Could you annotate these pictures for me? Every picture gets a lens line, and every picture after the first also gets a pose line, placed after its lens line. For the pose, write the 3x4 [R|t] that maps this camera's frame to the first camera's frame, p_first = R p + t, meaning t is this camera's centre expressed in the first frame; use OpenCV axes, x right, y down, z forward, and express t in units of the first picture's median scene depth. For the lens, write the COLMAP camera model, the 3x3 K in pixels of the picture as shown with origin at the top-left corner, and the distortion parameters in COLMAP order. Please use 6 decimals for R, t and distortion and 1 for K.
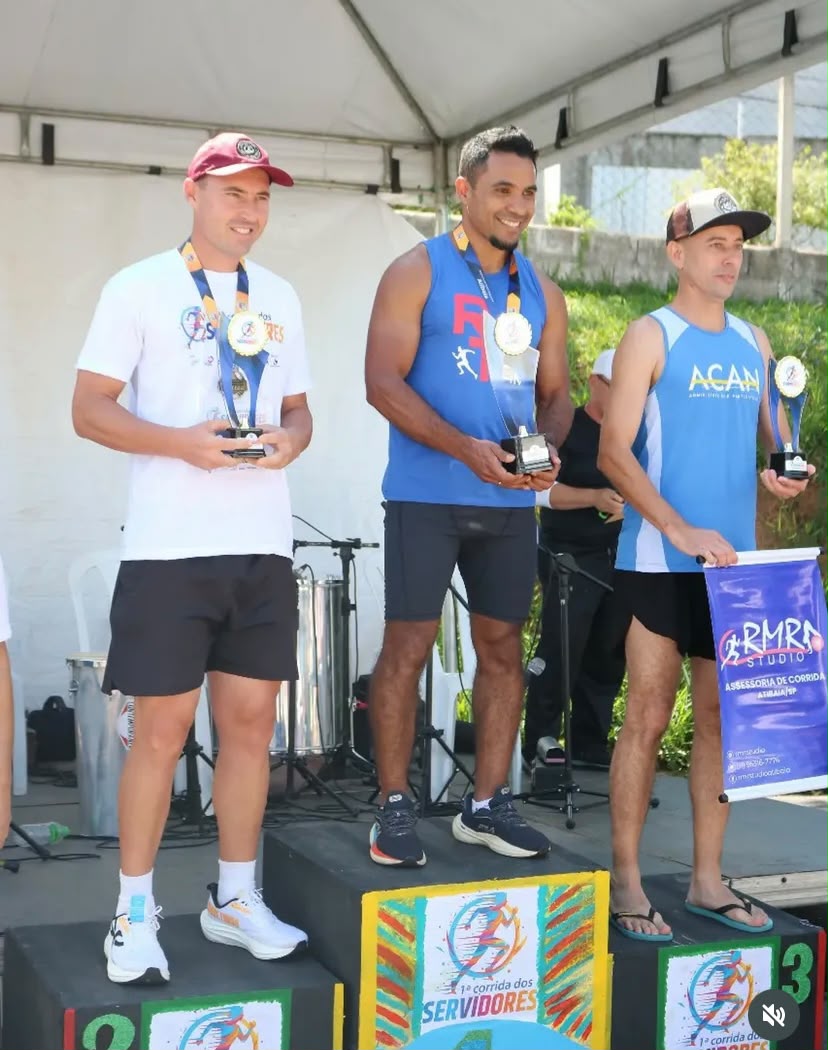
lens RADIAL K [[1912.4, 0, 401.6], [0, 1912.4, 504.4], [0, 0, 1]] dist [-0.027767, 0.097446]
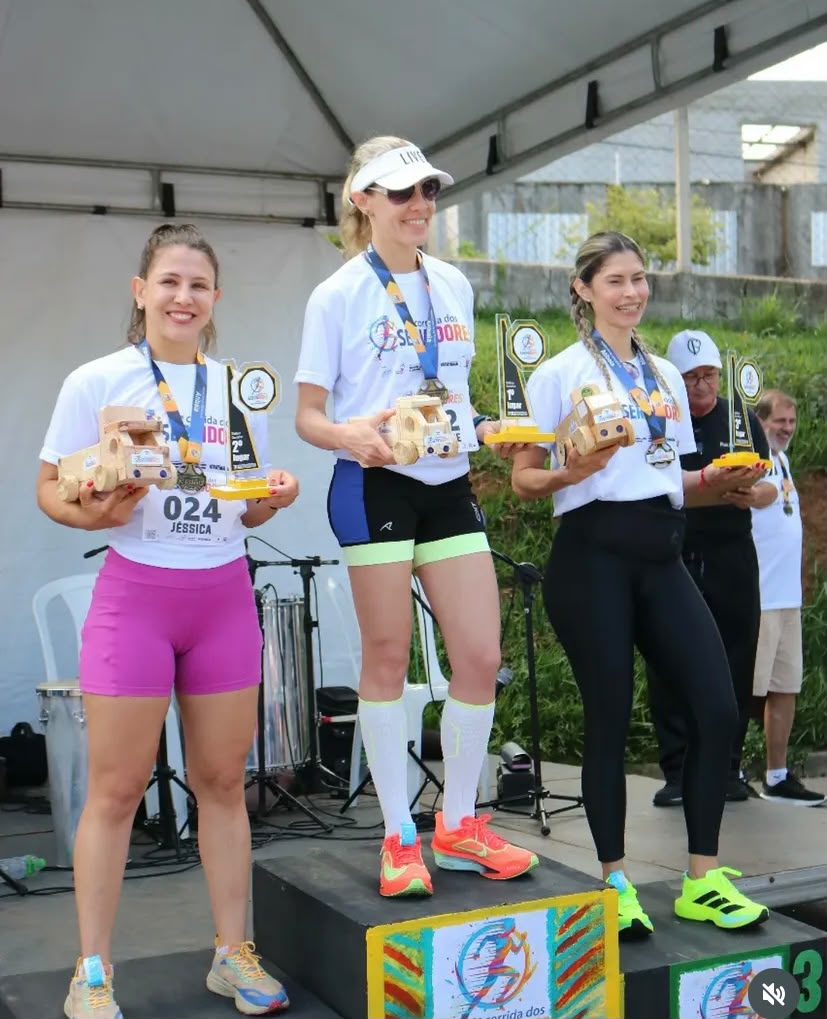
lens RADIAL K [[1723.6, 0, 402.2], [0, 1723.6, 486.0], [0, 0, 1]] dist [-0.061481, 0.112626]
pose [[0.998119, -0.039554, 0.046838, -0.031191], [0.040609, 0.998937, -0.021792, 0.003716], [-0.045926, 0.023653, 0.998665, 0.132686]]
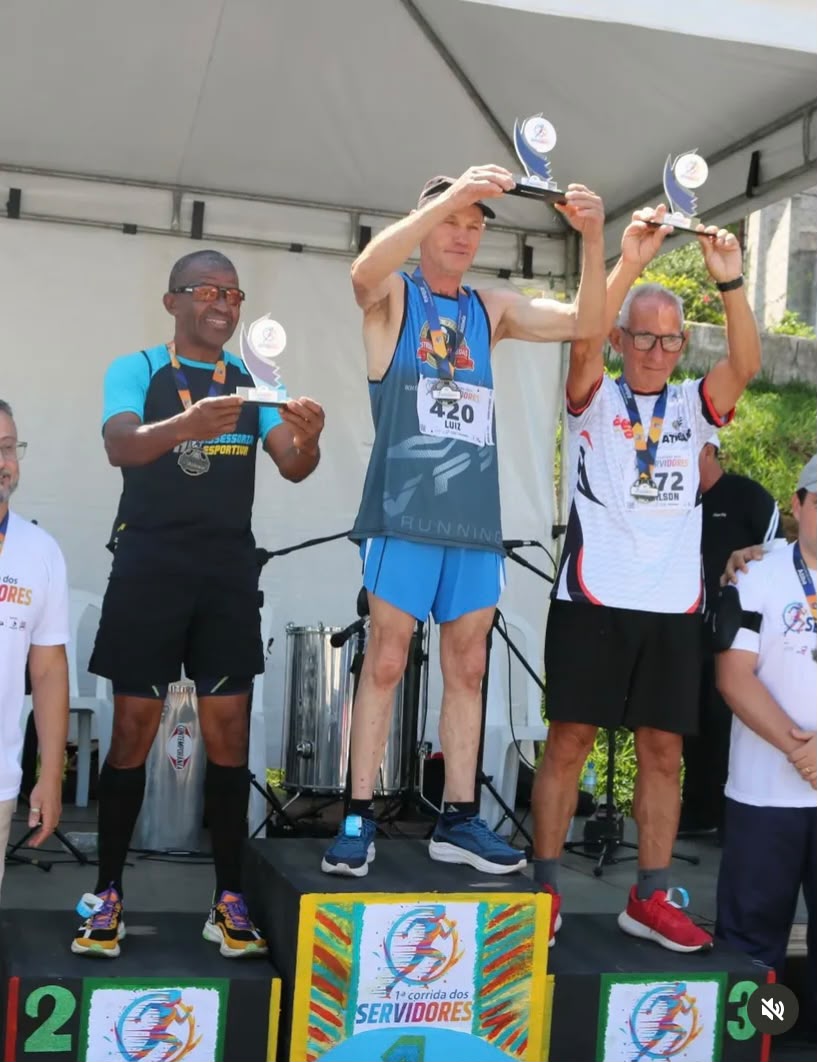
lens RADIAL K [[1840.6, 0, 441.8], [0, 1840.6, 511.0], [0, 0, 1]] dist [-0.067762, -0.039119]
pose [[0.993019, 0.047050, -0.108166, 0.143537], [-0.052363, 0.997530, -0.046813, 0.032683], [0.105696, 0.052150, 0.993030, -0.009457]]
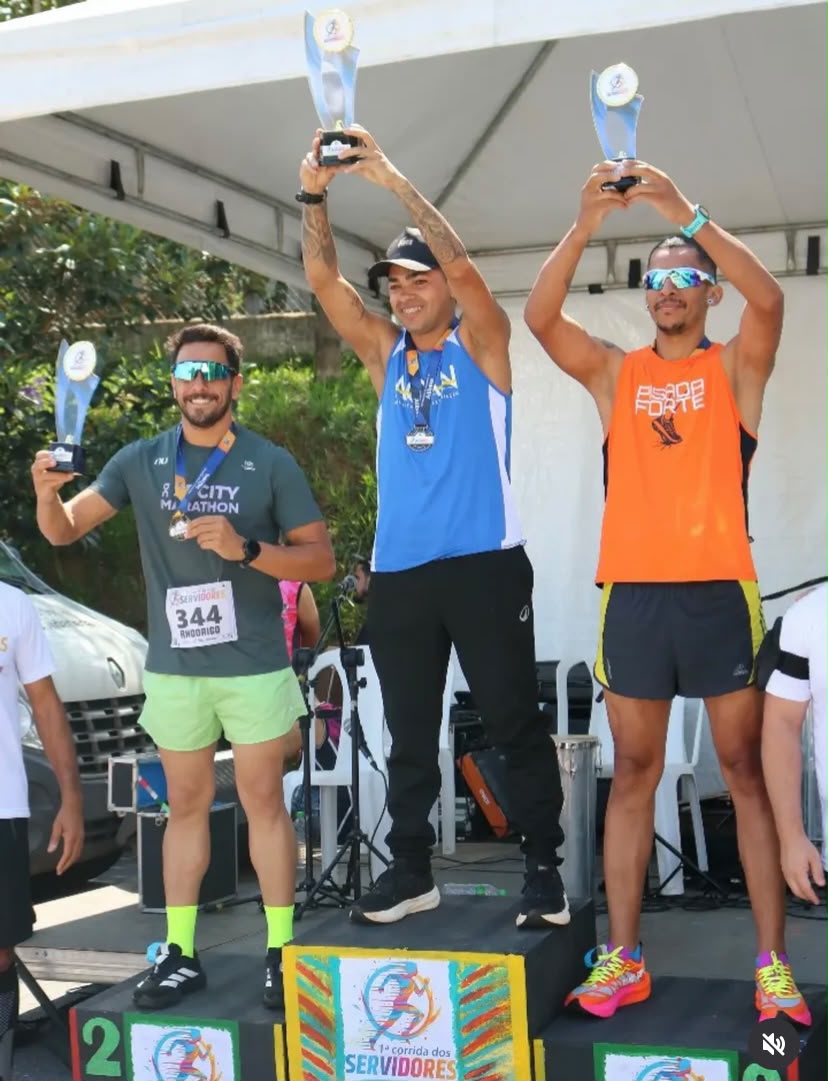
lens RADIAL K [[1873.5, 0, 447.9], [0, 1873.5, 520.1], [0, 0, 1]] dist [-0.067762, -0.039119]
pose [[0.719283, -0.052358, -0.692742, 0.754297], [0.022536, 0.998390, -0.052060, 0.011836], [0.694352, 0.021835, 0.719304, 0.249533]]
